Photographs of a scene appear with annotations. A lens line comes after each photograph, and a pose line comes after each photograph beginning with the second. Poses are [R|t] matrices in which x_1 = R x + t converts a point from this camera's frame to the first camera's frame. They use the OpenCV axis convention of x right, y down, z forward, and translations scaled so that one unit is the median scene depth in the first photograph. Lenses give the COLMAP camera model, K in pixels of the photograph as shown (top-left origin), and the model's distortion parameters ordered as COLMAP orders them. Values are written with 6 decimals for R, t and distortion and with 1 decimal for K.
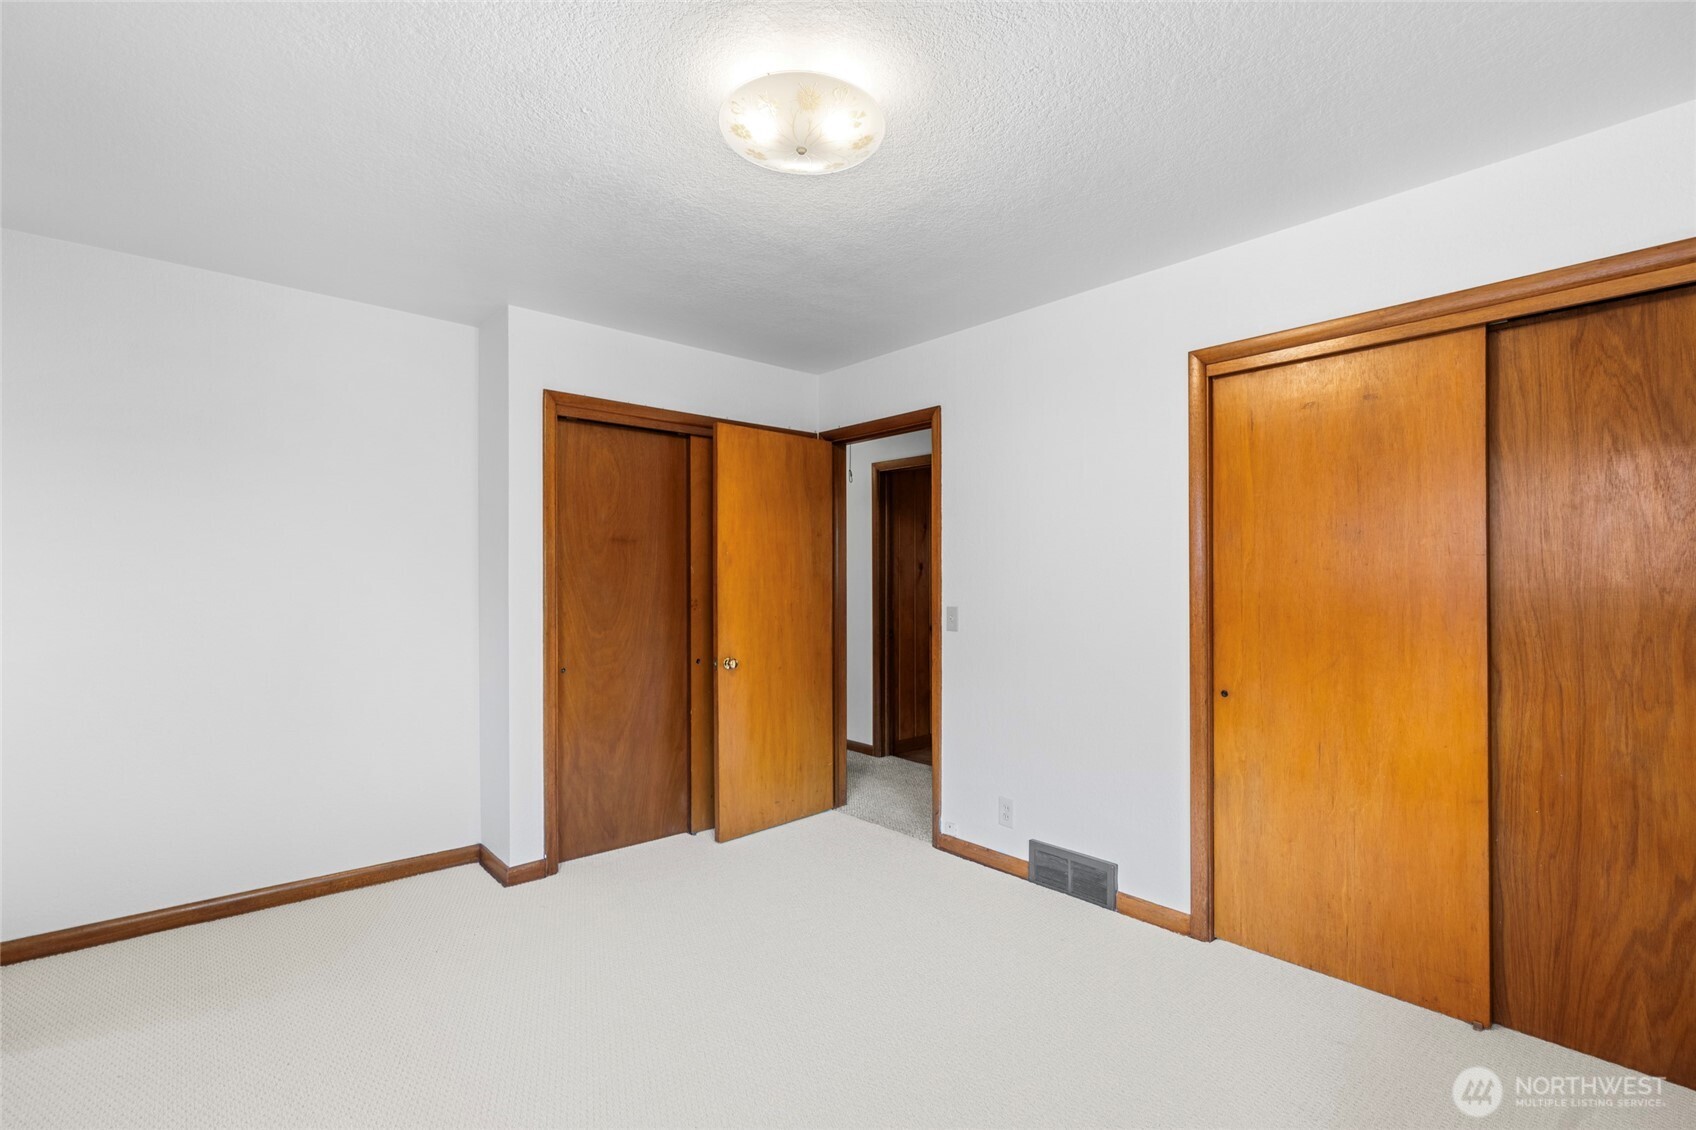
lens RADIAL K [[780.8, 0, 844.6], [0, 780.8, 585.0], [0, 0, 1]] dist [-0.002874, 0.000944]
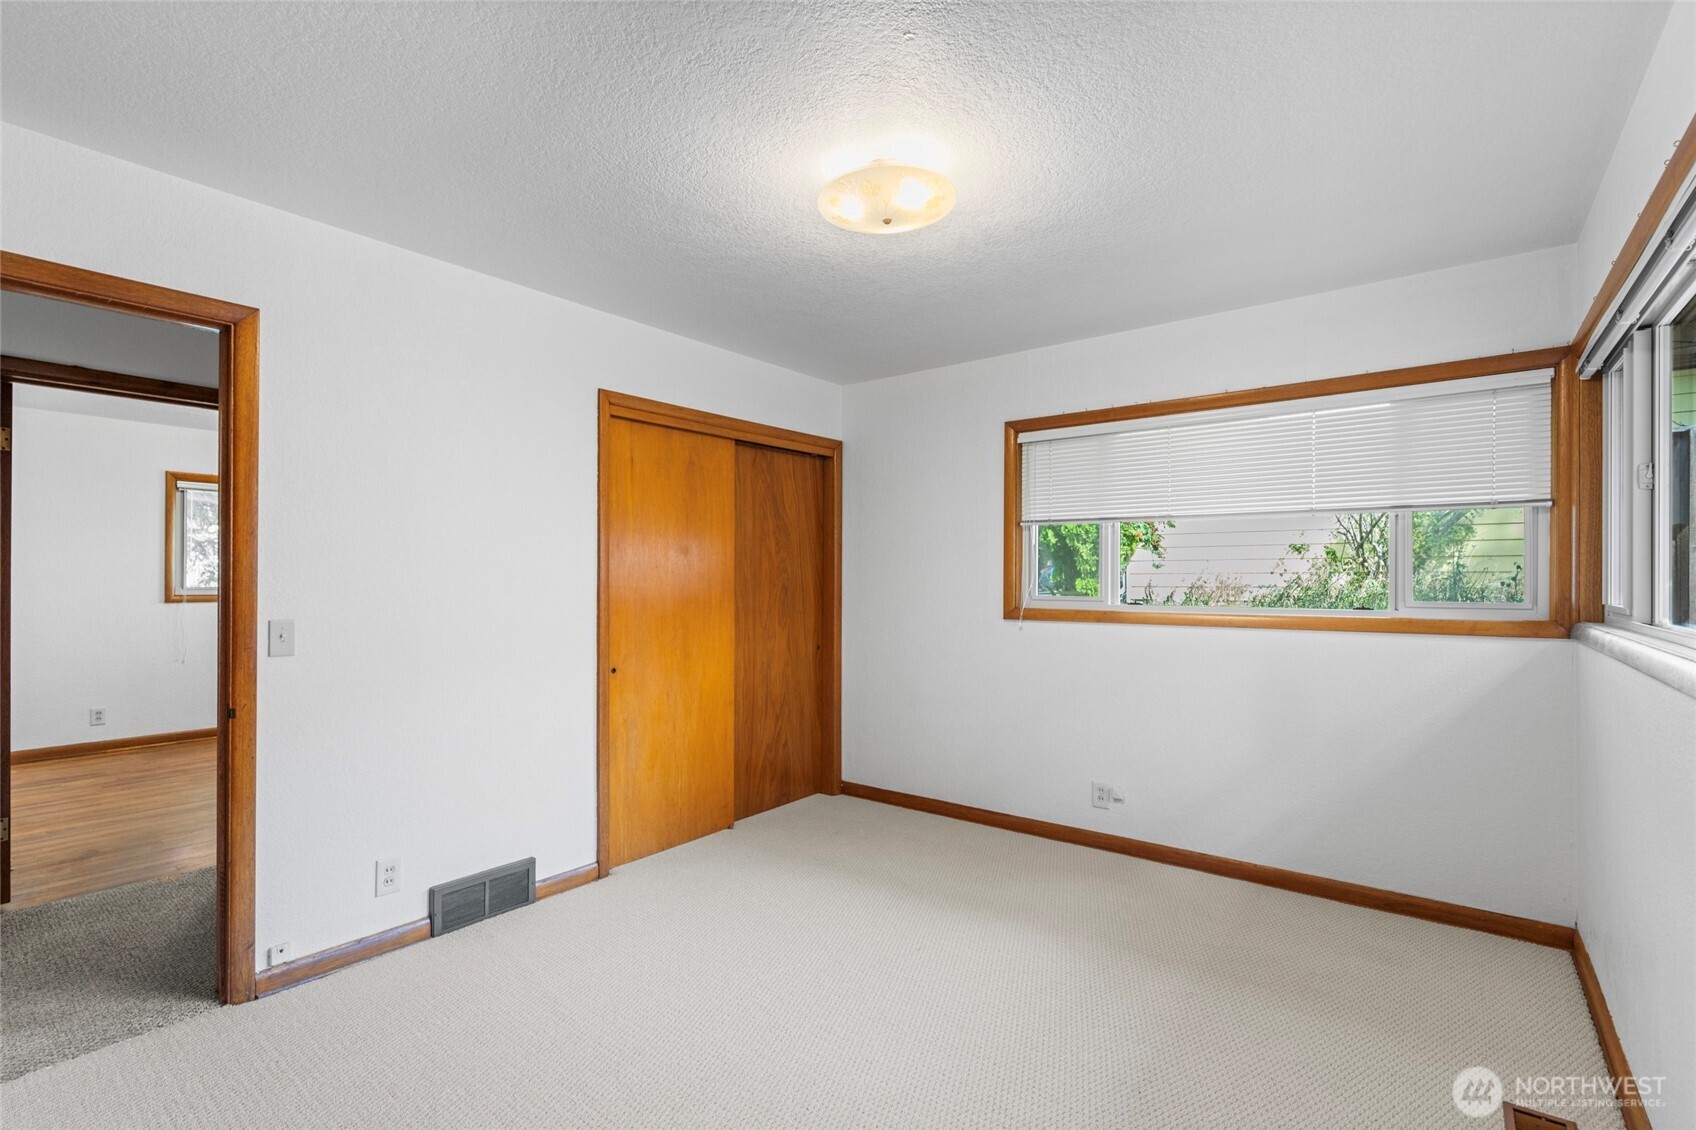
lens RADIAL K [[769.8, 0, 854.1], [0, 769.8, 577.3], [0, 0, 1]] dist [-0.002063, 0.000176]
pose [[-0.192886, -0.003961, 0.981213, -0.930845], [-0.001126, 0.999992, 0.003815, -0.018352], [-0.981221, -0.000369, -0.192889, 1.002780]]
